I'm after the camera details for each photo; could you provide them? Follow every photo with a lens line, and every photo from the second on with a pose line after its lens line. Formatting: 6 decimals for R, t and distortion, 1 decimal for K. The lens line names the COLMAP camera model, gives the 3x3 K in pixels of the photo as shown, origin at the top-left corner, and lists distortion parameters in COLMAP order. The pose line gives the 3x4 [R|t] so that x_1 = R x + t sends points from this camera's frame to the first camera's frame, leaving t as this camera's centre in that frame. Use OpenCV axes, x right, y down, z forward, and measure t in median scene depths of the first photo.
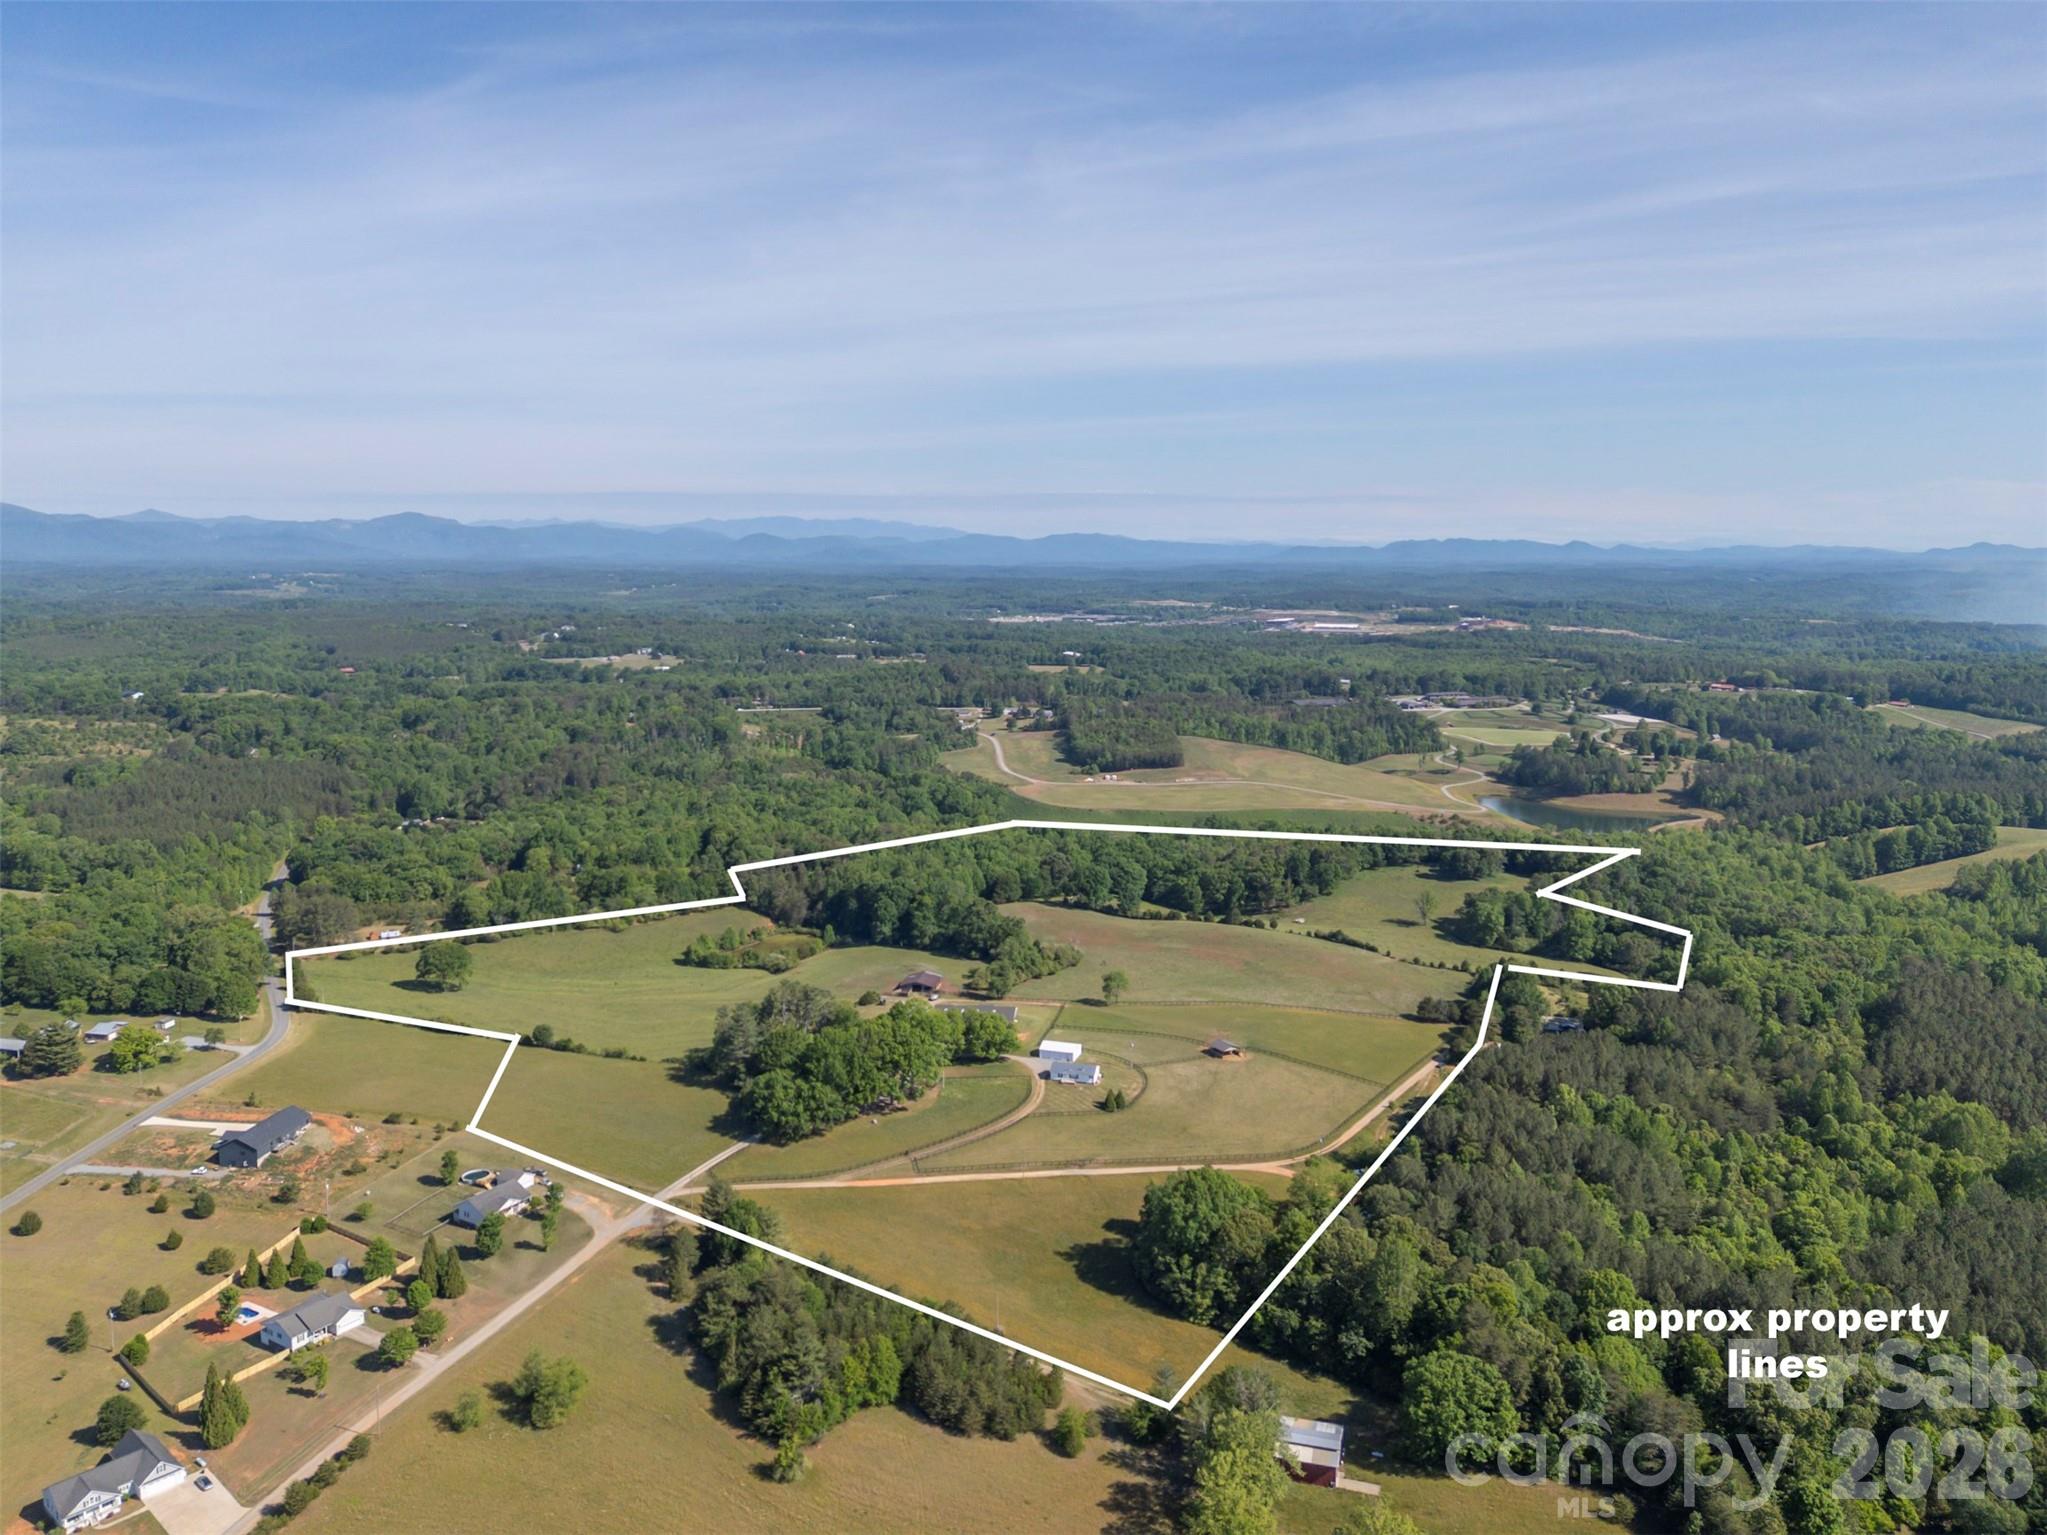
lens RADIAL K [[1496.8, 0, 1019.5], [0, 1496.8, 768.6], [0, 0, 1]] dist [0.084425, -0.079130]
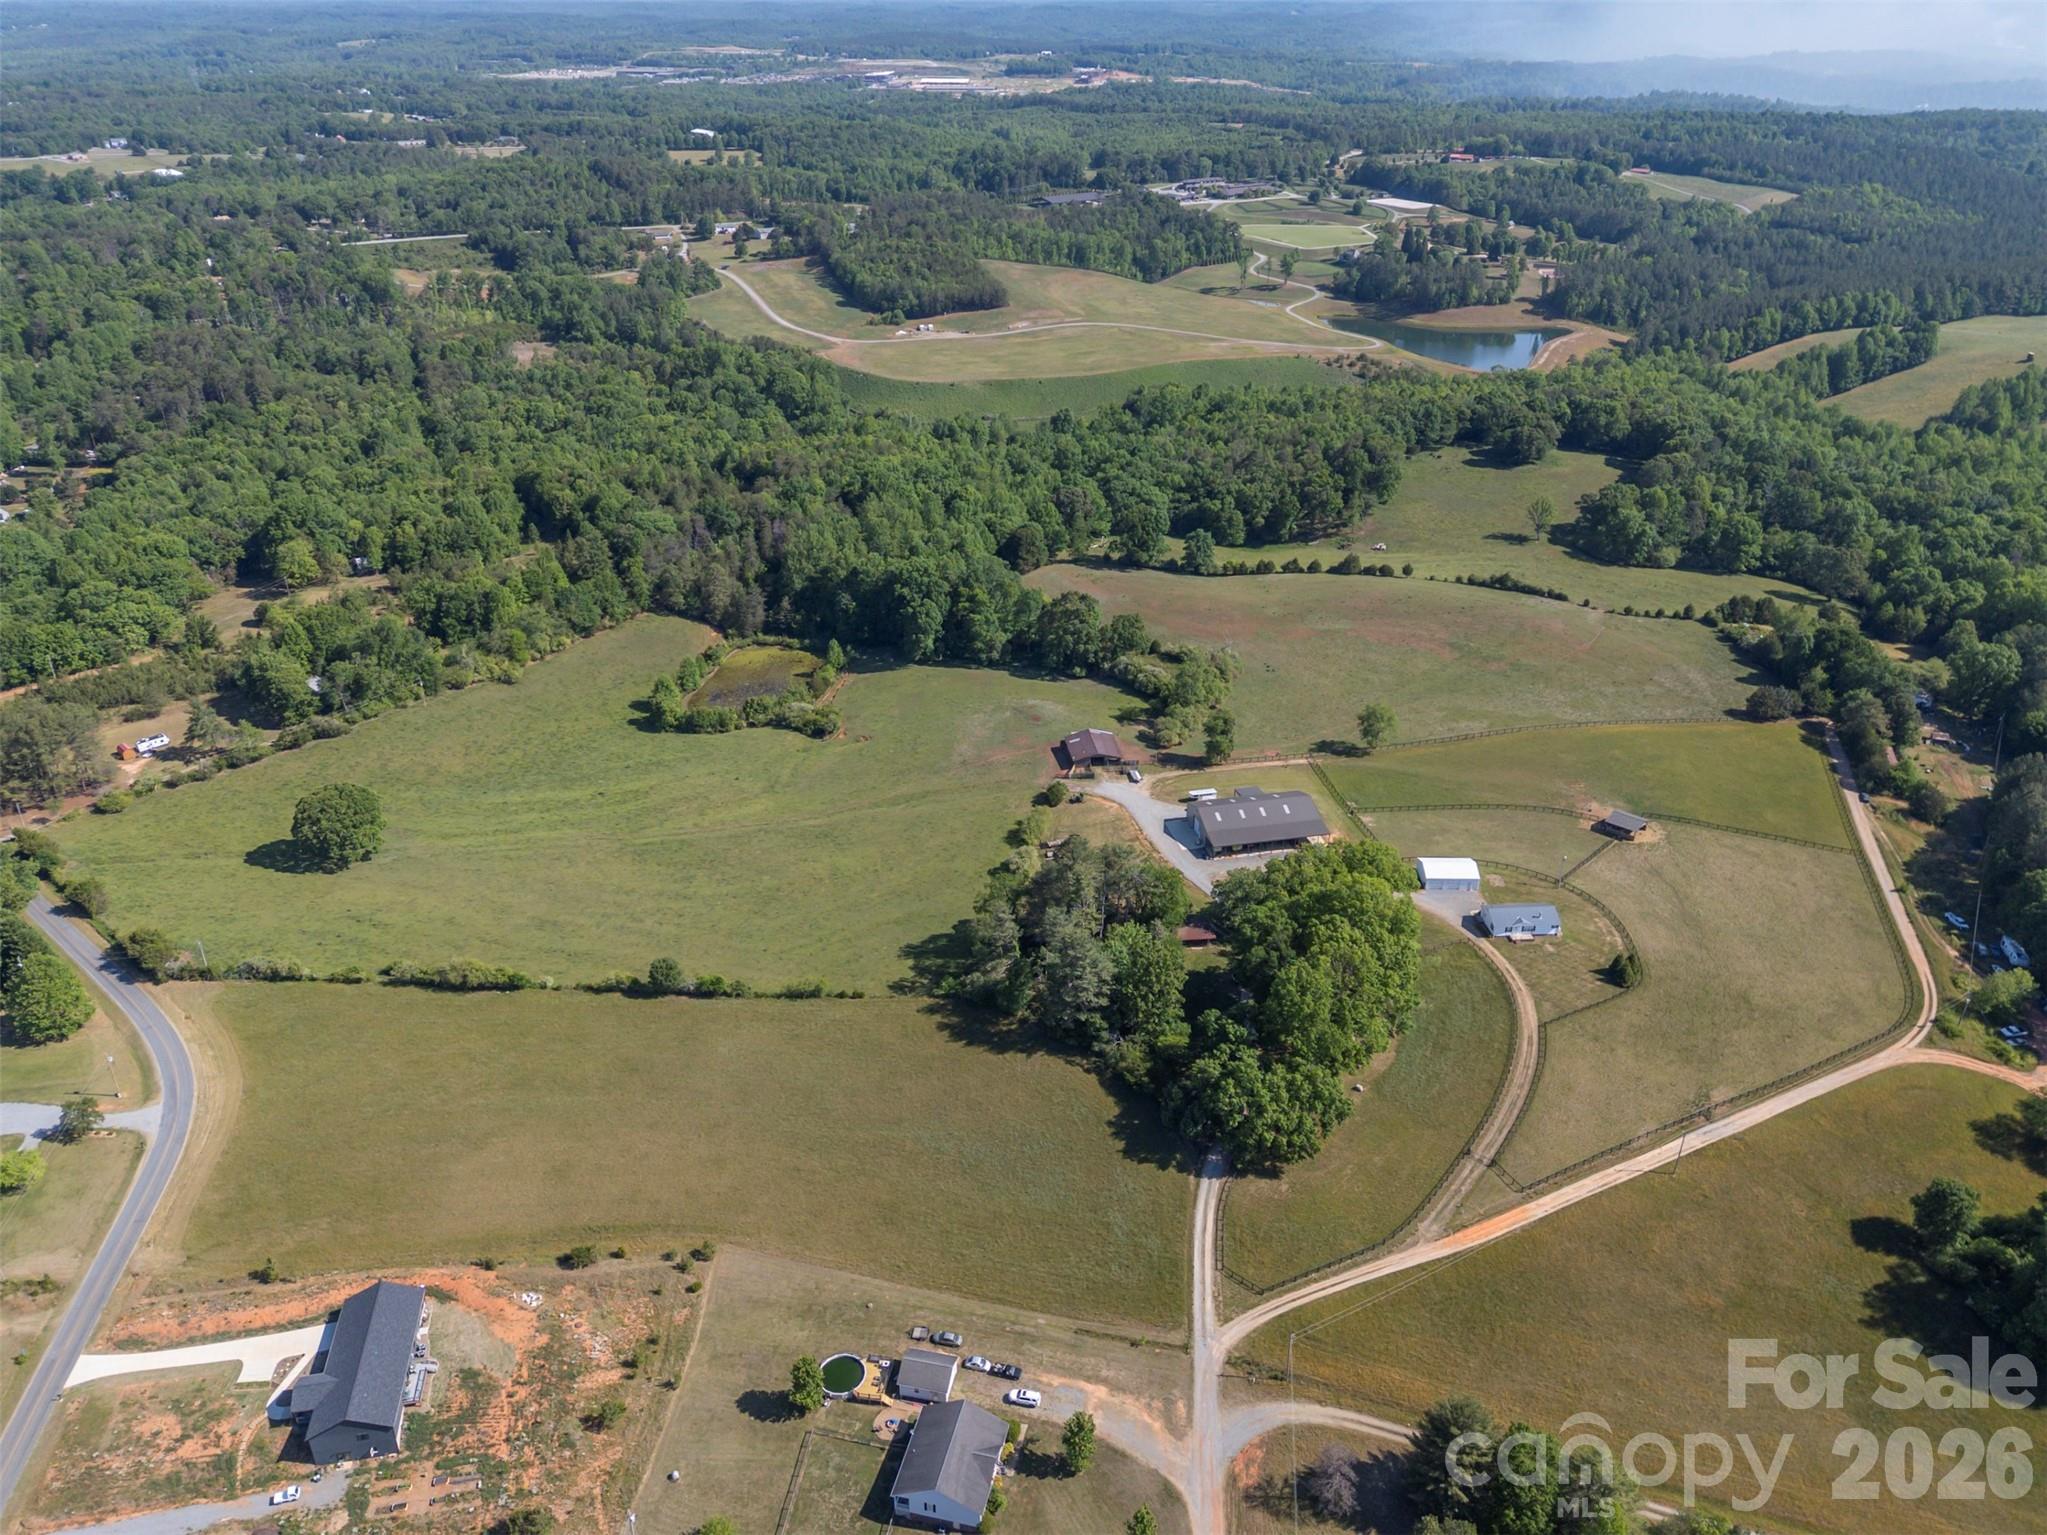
lens RADIAL K [[1496.8, 0, 1019.5], [0, 1496.8, 768.6], [0, 0, 1]] dist [0.084425, -0.079130]
pose [[0.951794, -0.145415, 0.270079, -0.143364], [0.048035, 0.940284, 0.336984, -0.041586], [-0.302954, -0.307766, 0.901942, 0.192016]]
